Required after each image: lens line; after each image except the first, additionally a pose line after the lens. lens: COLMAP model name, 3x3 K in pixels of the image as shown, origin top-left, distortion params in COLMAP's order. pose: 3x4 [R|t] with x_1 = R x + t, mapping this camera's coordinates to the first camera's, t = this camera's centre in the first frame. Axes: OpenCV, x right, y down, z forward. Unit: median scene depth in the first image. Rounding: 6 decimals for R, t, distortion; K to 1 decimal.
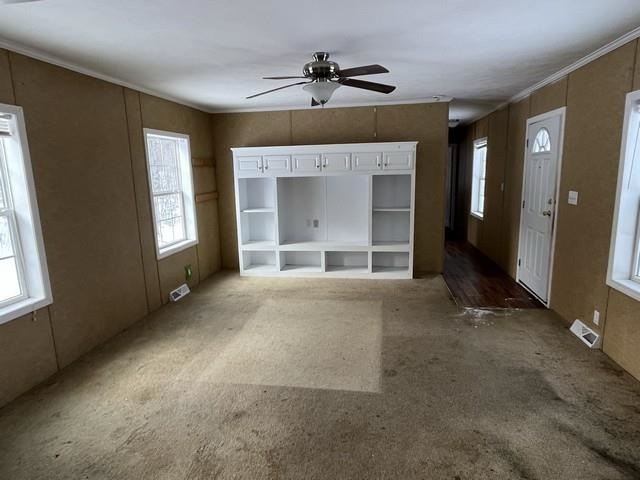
lens RADIAL K [[390.6, 0, 319.9], [0, 390.6, 241.0], [0, 0, 1]] dist [-0.001837, 0.002761]
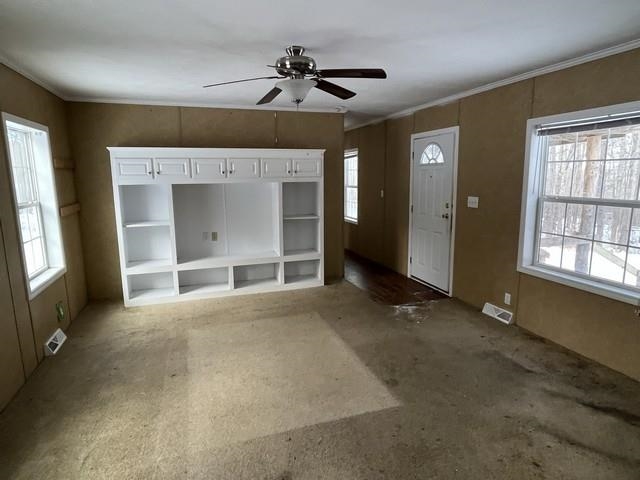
lens RADIAL K [[390.6, 0, 317.8], [0, 390.6, 239.1], [0, 0, 1]] dist [-0.001837, 0.002761]
pose [[0.882254, -0.060748, 0.466837, -0.282535], [0.072276, 0.997361, -0.006806, -0.019633], [-0.465192, 0.039746, 0.884317, 0.136044]]
